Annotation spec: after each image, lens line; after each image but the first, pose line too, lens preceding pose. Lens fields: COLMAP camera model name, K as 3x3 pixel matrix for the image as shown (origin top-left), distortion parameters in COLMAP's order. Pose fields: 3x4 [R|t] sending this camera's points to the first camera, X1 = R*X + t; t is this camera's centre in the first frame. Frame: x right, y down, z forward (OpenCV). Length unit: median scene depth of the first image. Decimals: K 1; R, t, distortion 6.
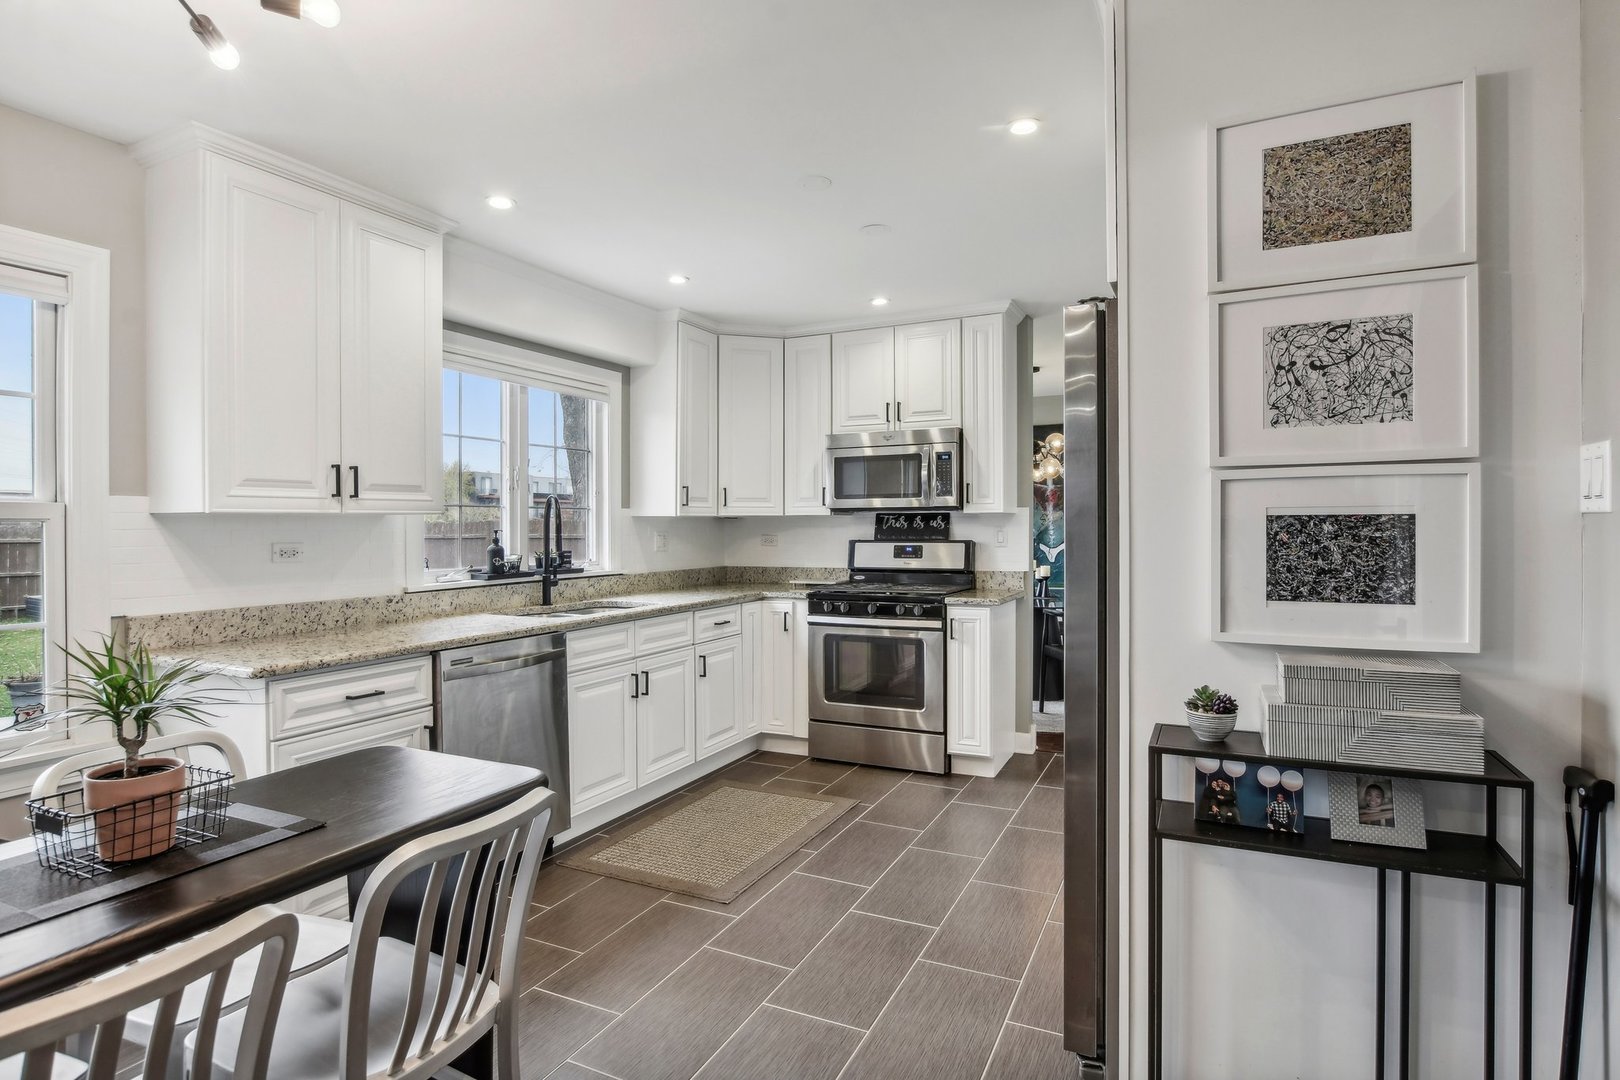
lens RADIAL K [[849.7, 0, 787.5], [0, 849.7, 535.0], [0, 0, 1]] dist [-0.015636, 0.000699]
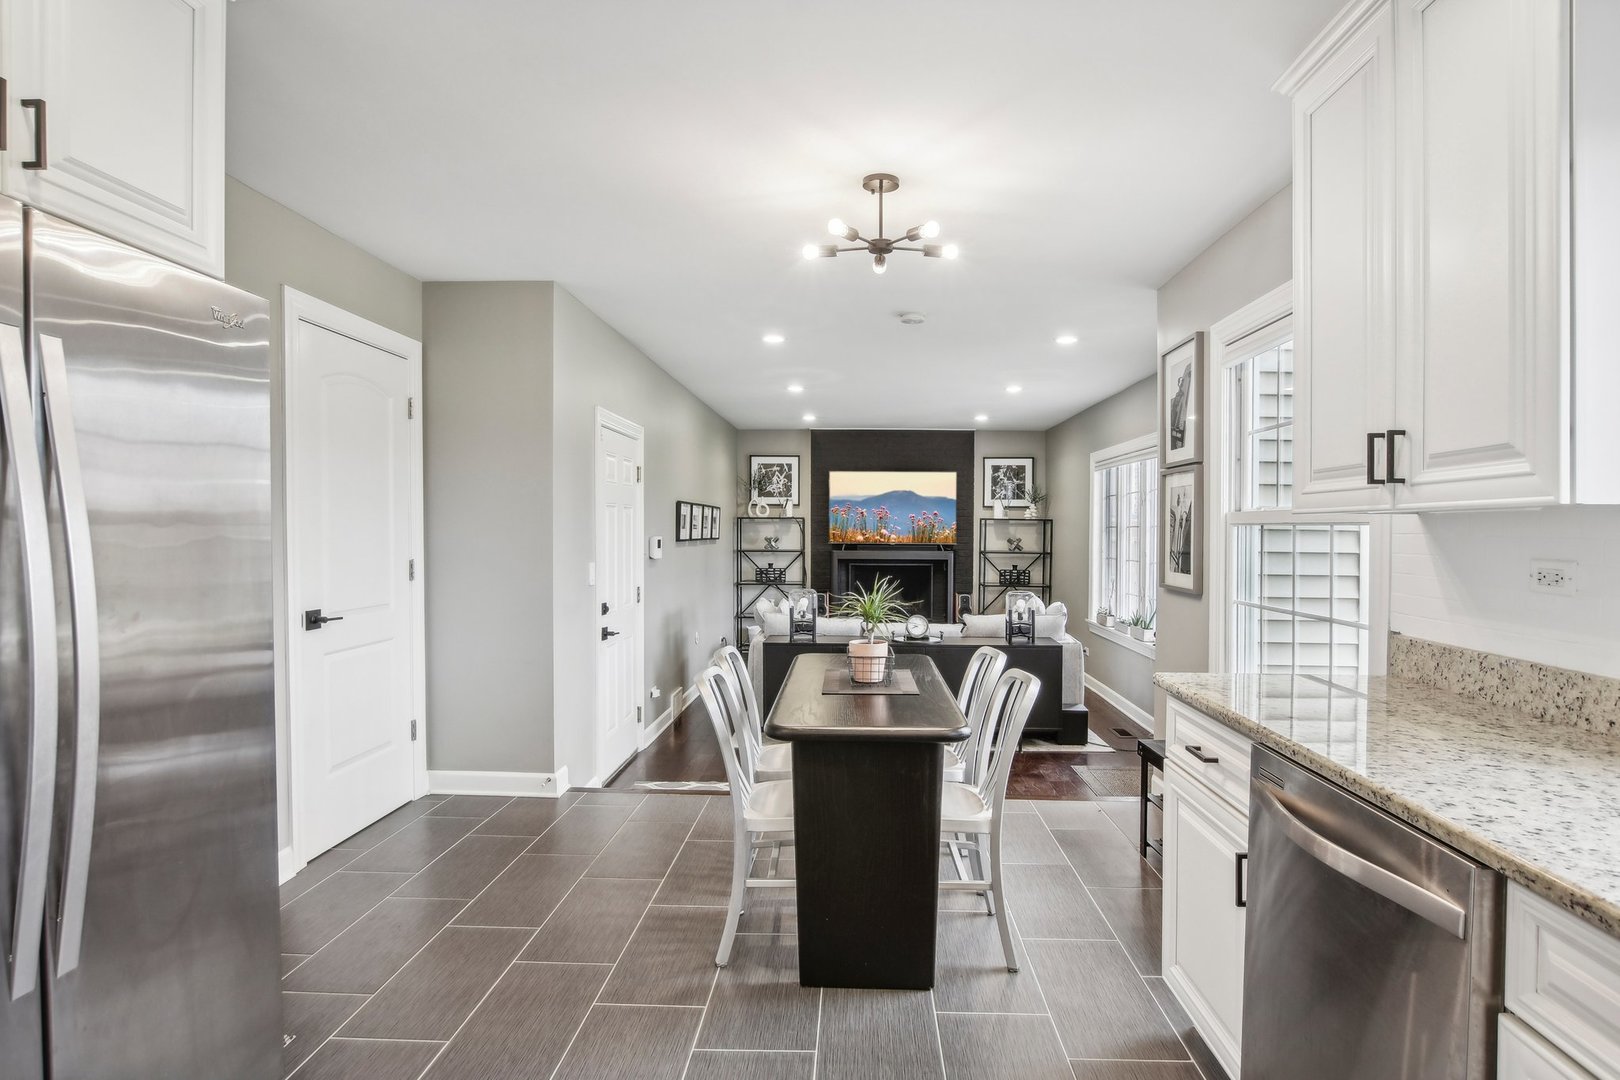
lens RADIAL K [[849.7, 0, 839.6], [0, 849.7, 537.9], [0, 0, 1]] dist [-0.015636, 0.000699]
pose [[-0.905237, 0.005578, -0.424871, 0.062009], [-0.005118, 0.999698, 0.024027, -0.011506], [0.424877, 0.023925, -0.904935, 0.906778]]
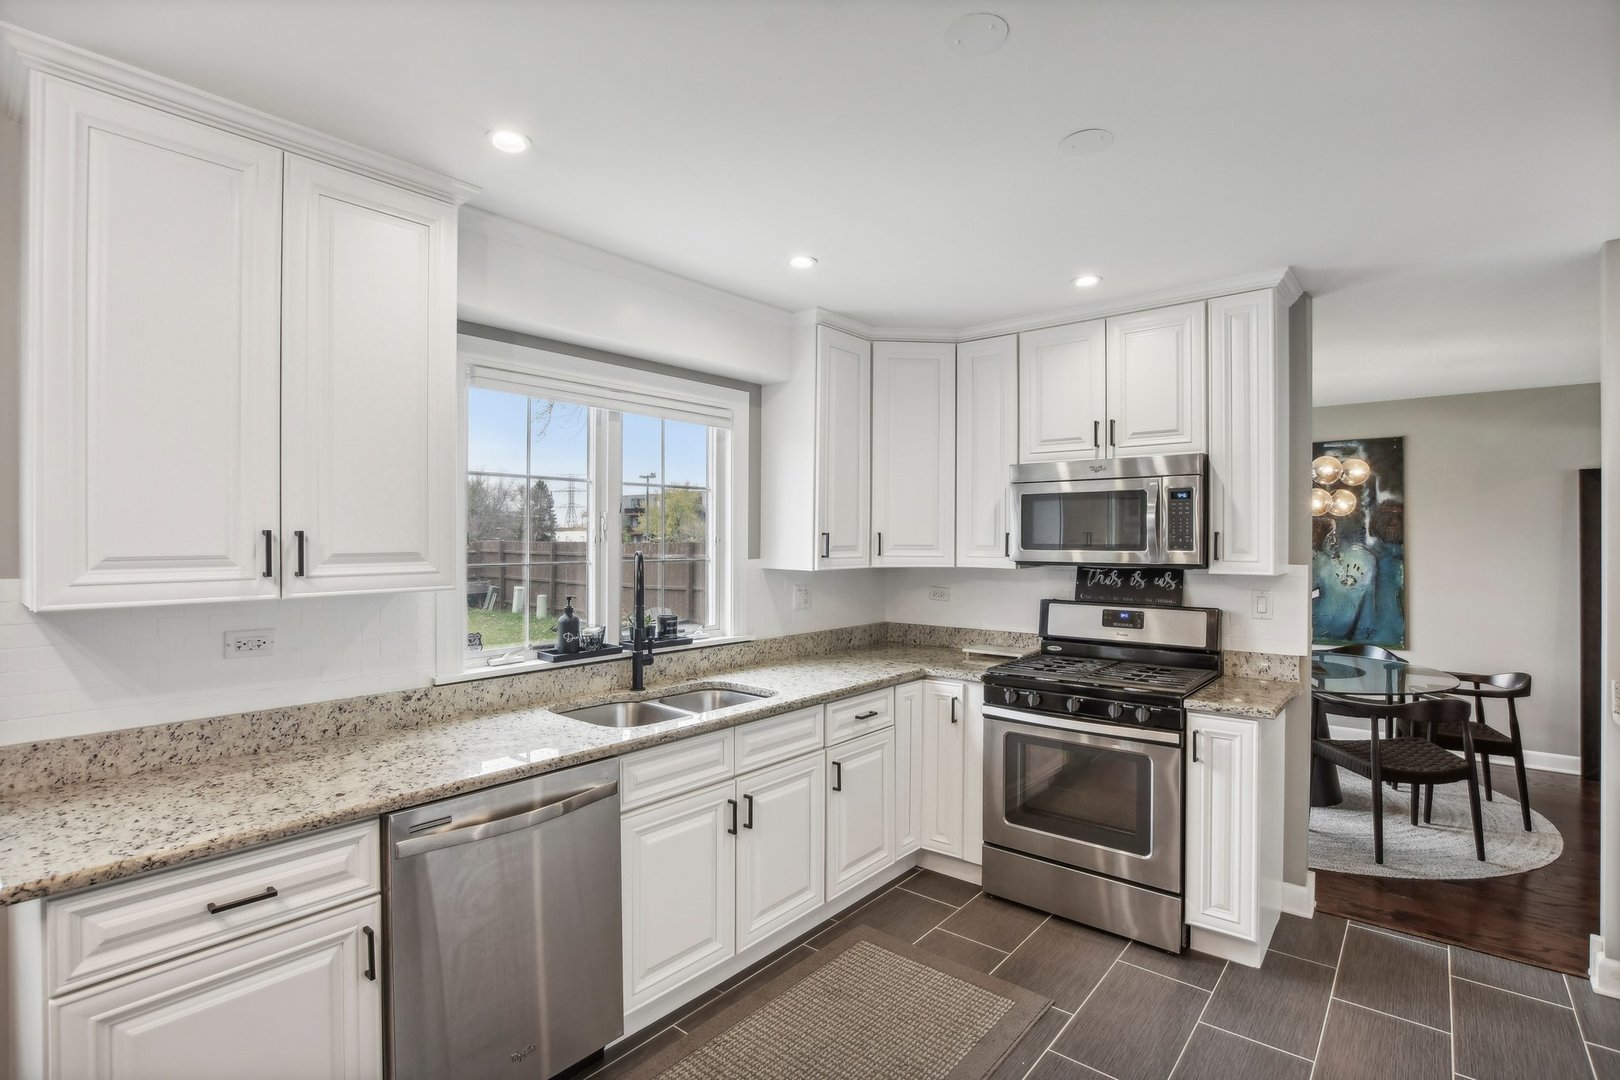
lens RADIAL K [[771.2, 0, 803.9], [0, 771.2, 538.7], [0, 0, 1]] dist [-0.020482, -0.001272]
pose [[0.974227, 0.007644, -0.225441, 0.023138], [-0.009874, 0.999913, -0.008767, -0.048250], [0.225354, 0.010767, 0.974217, 0.315506]]
